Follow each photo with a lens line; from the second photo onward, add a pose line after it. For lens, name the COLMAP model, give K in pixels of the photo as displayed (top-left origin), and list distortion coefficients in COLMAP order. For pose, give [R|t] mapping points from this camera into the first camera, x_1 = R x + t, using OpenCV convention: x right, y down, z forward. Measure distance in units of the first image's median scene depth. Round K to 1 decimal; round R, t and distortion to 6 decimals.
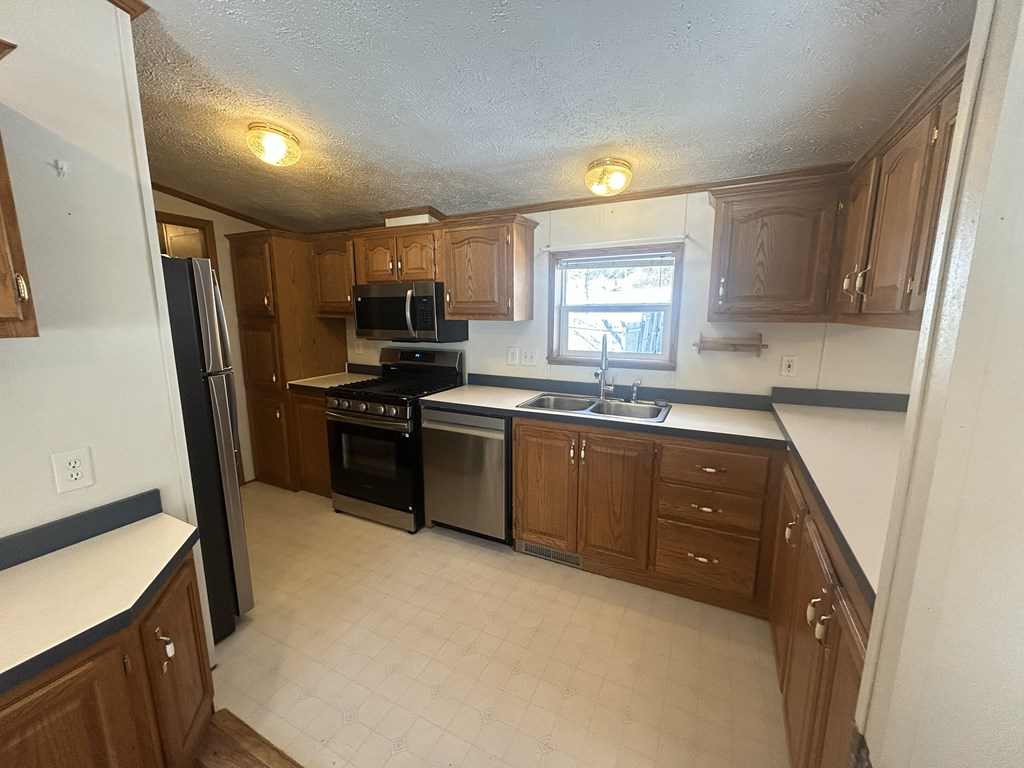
lens RADIAL K [[410.4, 0, 506.7], [0, 410.4, 383.4], [0, 0, 1]] dist [-0.003215, 0.001644]
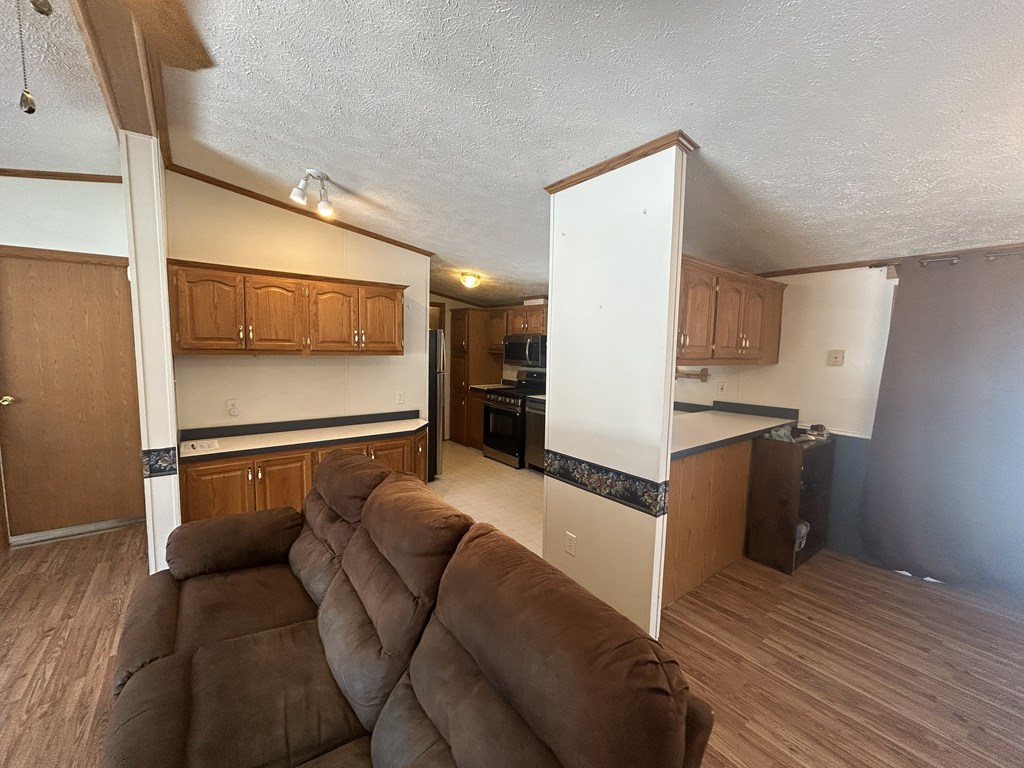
lens RADIAL K [[410.4, 0, 513.0], [0, 410.4, 385.1], [0, 0, 1]] dist [-0.003215, 0.001644]
pose [[0.906904, 0.061675, -0.416799, 0.493451], [-0.097240, 0.993161, -0.064621, 0.109570], [0.409963, 0.099135, 0.906699, -0.714213]]
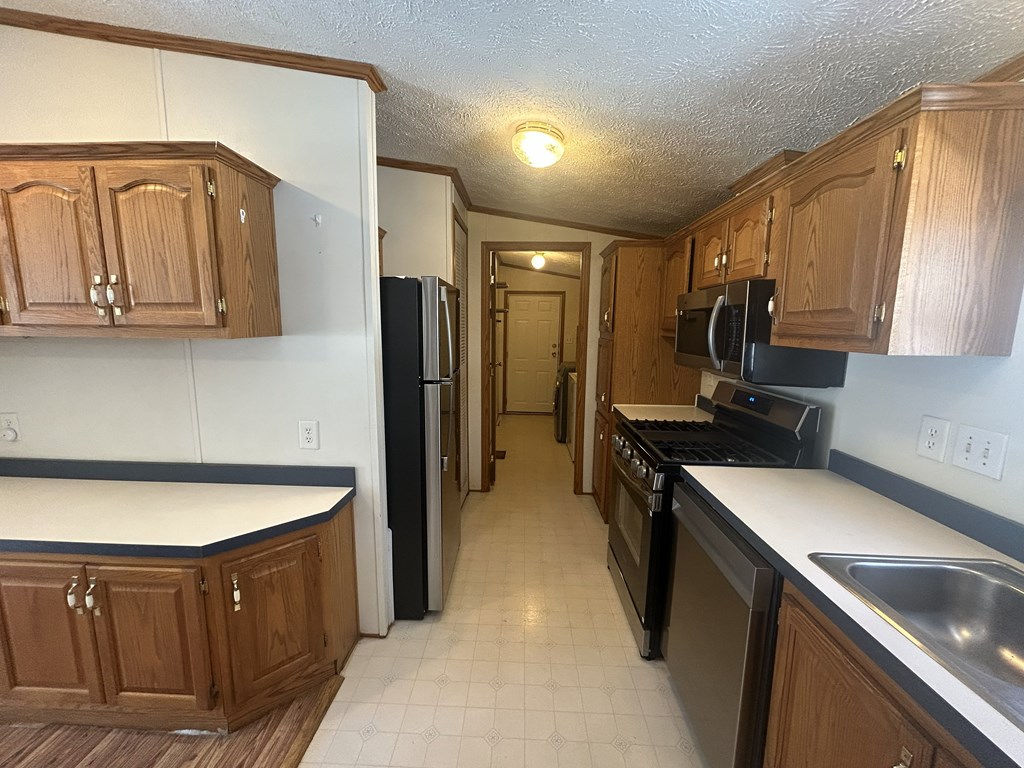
lens RADIAL K [[410.4, 0, 508.6], [0, 410.4, 384.3], [0, 0, 1]] dist [-0.003215, 0.001644]
pose [[0.419062, 0.134886, -0.897882, 0.216236], [-0.172865, 0.982668, 0.066943, -0.078880], [0.891350, 0.127159, 0.435116, 0.446142]]
